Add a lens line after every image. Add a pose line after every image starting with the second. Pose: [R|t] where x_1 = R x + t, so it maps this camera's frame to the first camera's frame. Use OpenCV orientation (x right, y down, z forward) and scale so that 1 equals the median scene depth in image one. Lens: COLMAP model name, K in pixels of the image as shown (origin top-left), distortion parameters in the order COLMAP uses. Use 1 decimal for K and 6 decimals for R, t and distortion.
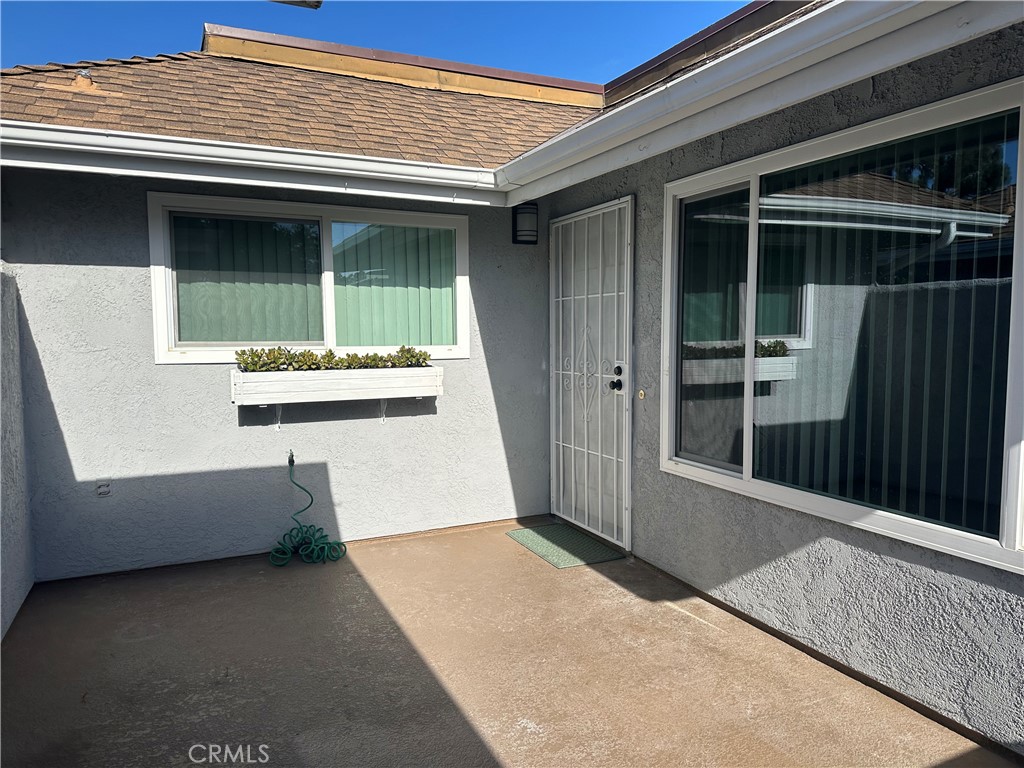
lens RADIAL K [[730.8, 0, 515.4], [0, 730.8, 386.3], [0, 0, 1]] dist [0.043840, -0.034413]
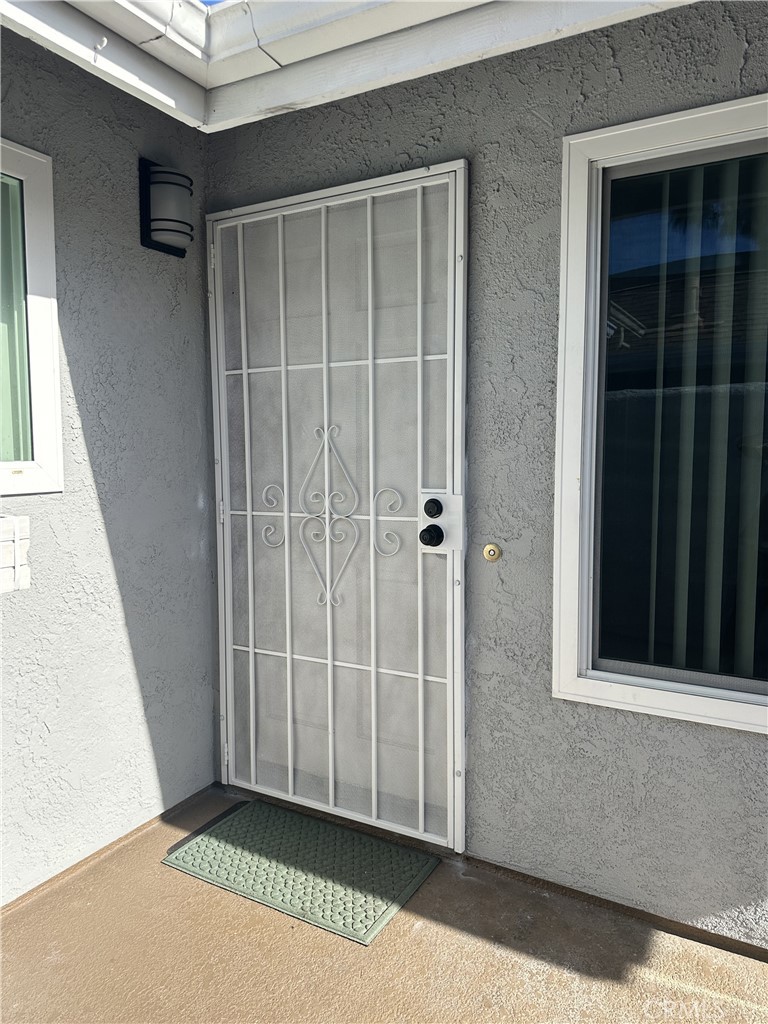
lens RADIAL K [[730.8, 0, 380.4], [0, 730.8, 511.9], [0, 0, 1]] dist [0.043840, -0.034413]
pose [[0.810580, -0.044268, 0.583952, -0.189201], [0.042162, 0.998963, 0.017204, -0.029158], [-0.584108, 0.010675, 0.811606, 0.606711]]
